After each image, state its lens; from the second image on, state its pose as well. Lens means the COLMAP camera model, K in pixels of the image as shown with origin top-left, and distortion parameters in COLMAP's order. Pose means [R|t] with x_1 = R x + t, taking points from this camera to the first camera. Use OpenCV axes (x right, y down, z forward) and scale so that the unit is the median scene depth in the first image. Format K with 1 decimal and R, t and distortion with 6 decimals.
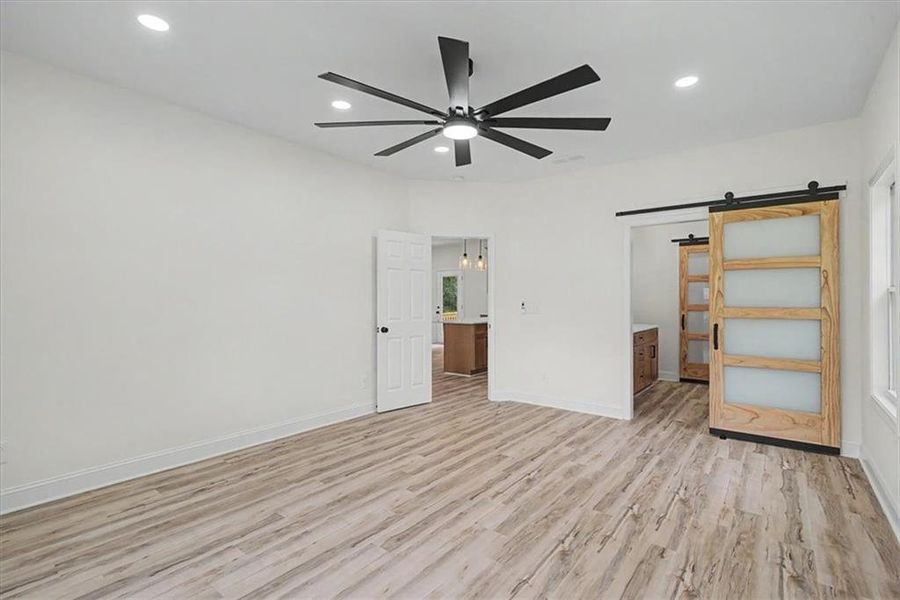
lens RADIAL K [[408.6, 0, 454.2], [0, 408.6, 299.5], [0, 0, 1]] dist [-0.011867, 0.003810]
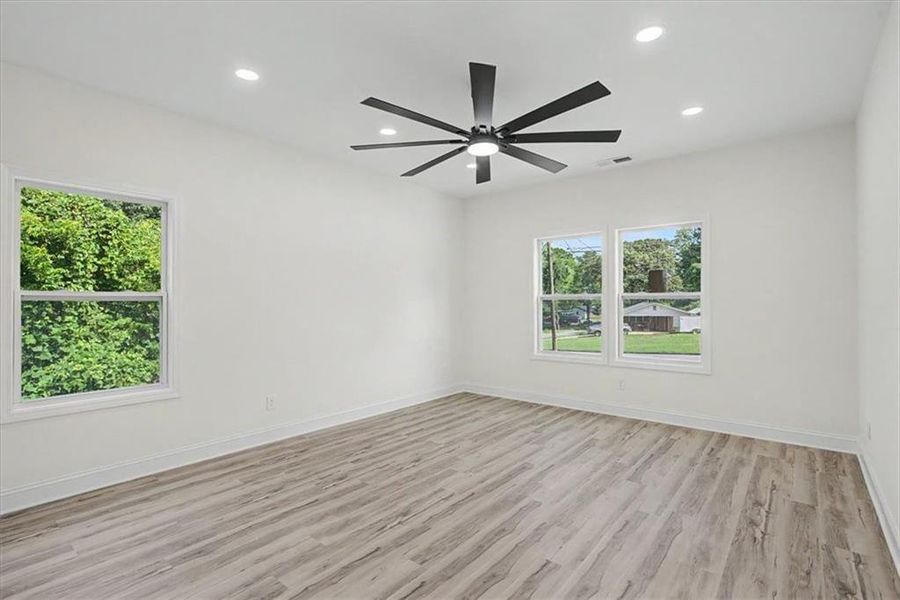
lens RADIAL K [[434.3, 0, 455.7], [0, 434.3, 298.6], [0, 0, 1]] dist [0.002409, 0.000298]
pose [[-0.999814, 0.003079, 0.019014, 0.063815], [0.002957, 0.999975, -0.006457, -0.003347], [-0.019033, -0.006400, -0.999798, 2.080039]]
